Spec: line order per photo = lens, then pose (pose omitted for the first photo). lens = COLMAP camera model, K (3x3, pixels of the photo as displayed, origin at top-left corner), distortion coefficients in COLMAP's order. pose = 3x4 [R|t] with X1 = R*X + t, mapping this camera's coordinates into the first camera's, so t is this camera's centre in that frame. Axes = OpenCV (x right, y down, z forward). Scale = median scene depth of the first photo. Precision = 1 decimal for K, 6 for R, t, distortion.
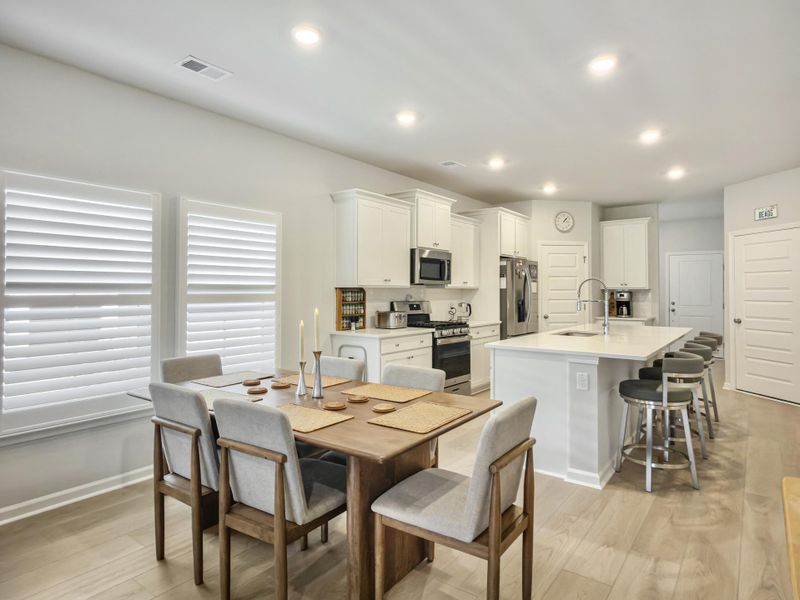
lens RADIAL K [[472.3, 0, 405.0], [0, 472.3, 281.8], [0, 0, 1]] dist [0.004085, 0.001472]
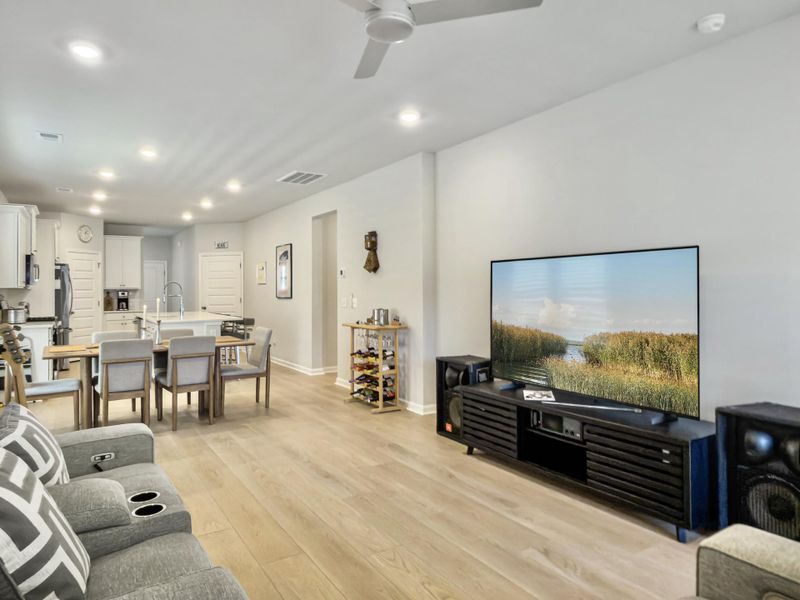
lens RADIAL K [[517.5, 0, 400.3], [0, 517.5, 282.2], [0, 0, 1]] dist [-0.001861, -0.002237]
pose [[0.354484, 0.006663, 0.935038, -0.852075], [-0.007757, 0.999961, -0.004185, -0.004635], [-0.935030, -0.005769, 0.354522, -0.318553]]
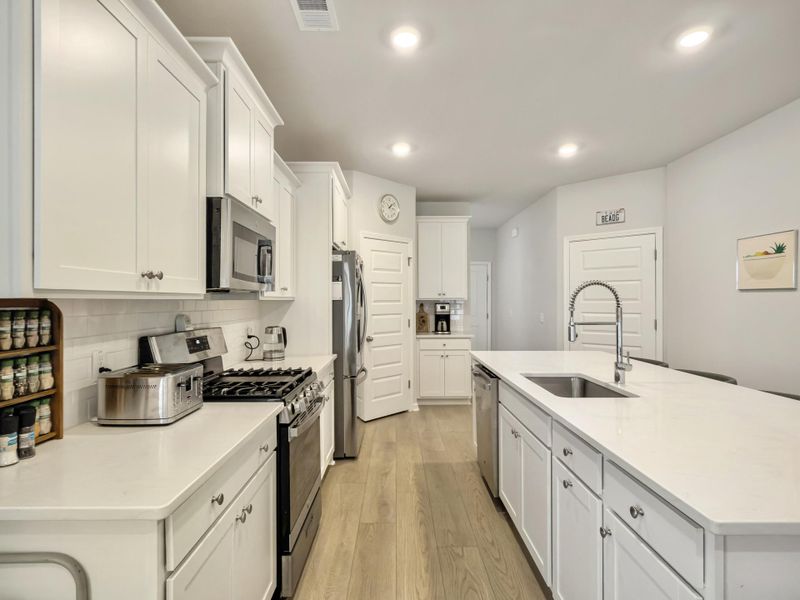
lens RADIAL K [[426.6, 0, 395.5], [0, 426.6, 299.4], [0, 0, 1]] dist [-0.001656, -0.000143]
pose [[0.802218, -0.001999, 0.597028, -0.071658], [-0.007992, 0.999869, 0.014087, 0.006642], [-0.596978, -0.016073, 0.802096, 0.631780]]
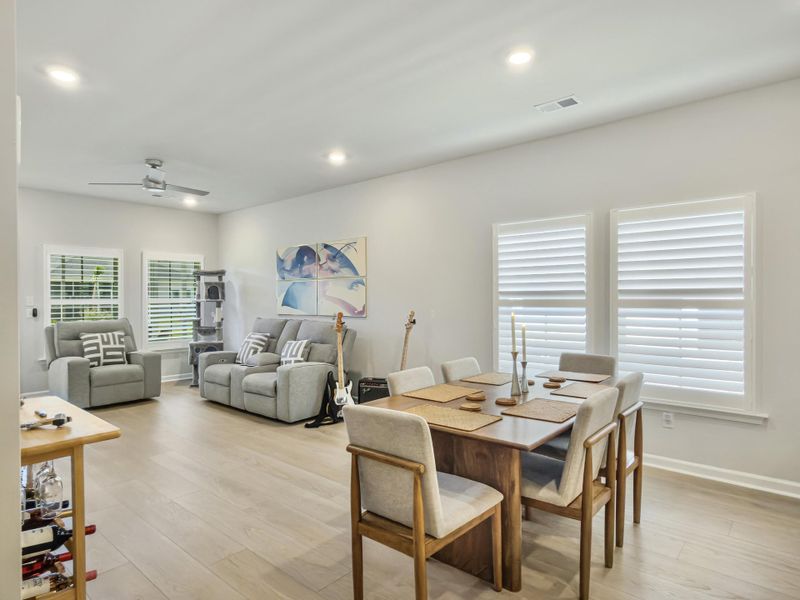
lens RADIAL K [[465.7, 0, 400.0], [0, 465.7, 300.0], [0, 0, 1]] dist [0.005020, 0.000747]
pose [[-0.073134, 0.004850, -0.997310, 0.415384], [0.021365, 0.999766, 0.003296, 0.009235], [0.997093, -0.021067, -0.073221, 0.382677]]
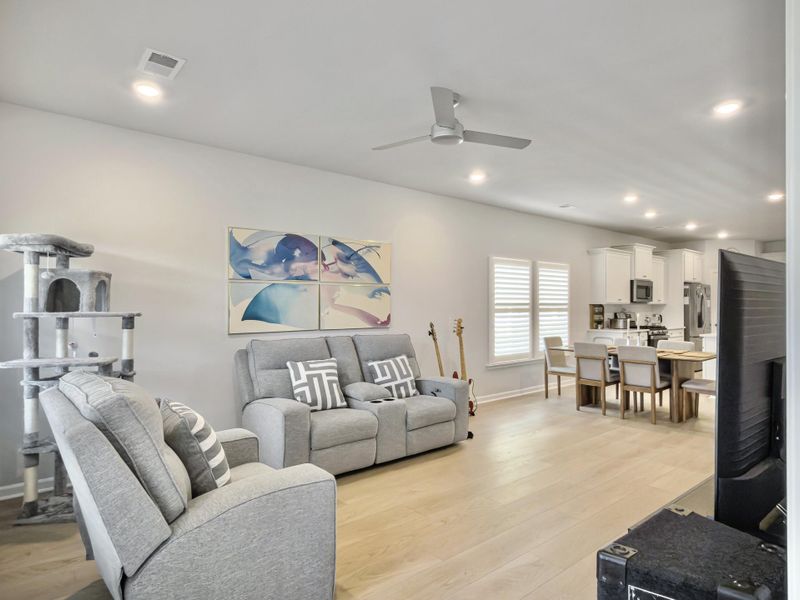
lens RADIAL K [[465.7, 0, 400.0], [0, 465.7, 300.0], [0, 0, 1]] dist [0.005020, 0.000747]
pose [[0.970743, -0.001597, -0.240115, -0.371313], [0.003615, 0.999962, 0.007965, -0.017339], [0.240093, -0.008600, 0.970712, -0.742566]]
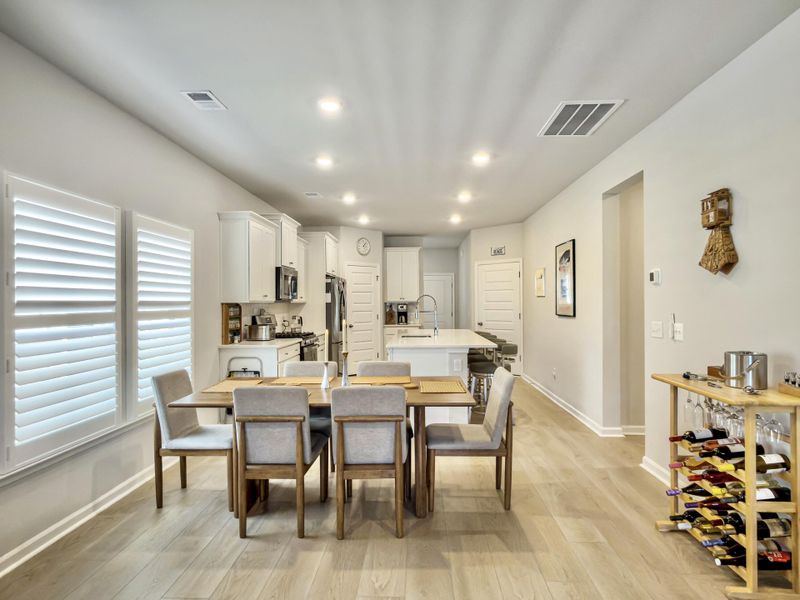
lens RADIAL K [[480.5, 0, 402.6], [0, 480.5, 299.3], [0, 0, 1]] dist [0.004821, 0.002131]
pose [[0.823070, -0.003215, 0.567930, -0.379274], [-0.002503, 0.999954, 0.009289, -0.006128], [-0.567934, -0.009067, 0.823024, -0.086419]]
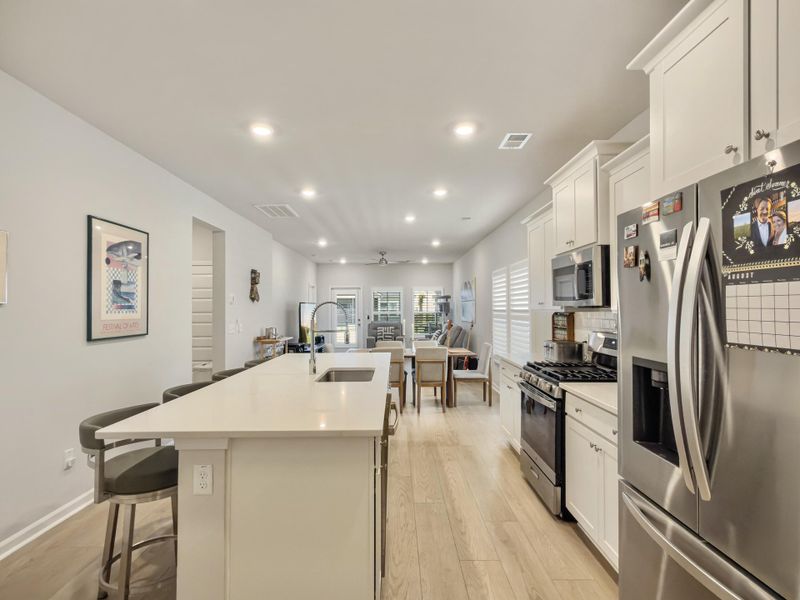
lens RADIAL K [[412.6, 0, 400.0], [0, 412.6, 300.0], [0, 0, 1]] dist [0.000323, 0.000279]
pose [[-0.796701, -0.010691, -0.604279, 0.600868], [0.014039, 0.999246, -0.036188, 0.013614], [0.604210, -0.037315, -0.795951, 1.358413]]
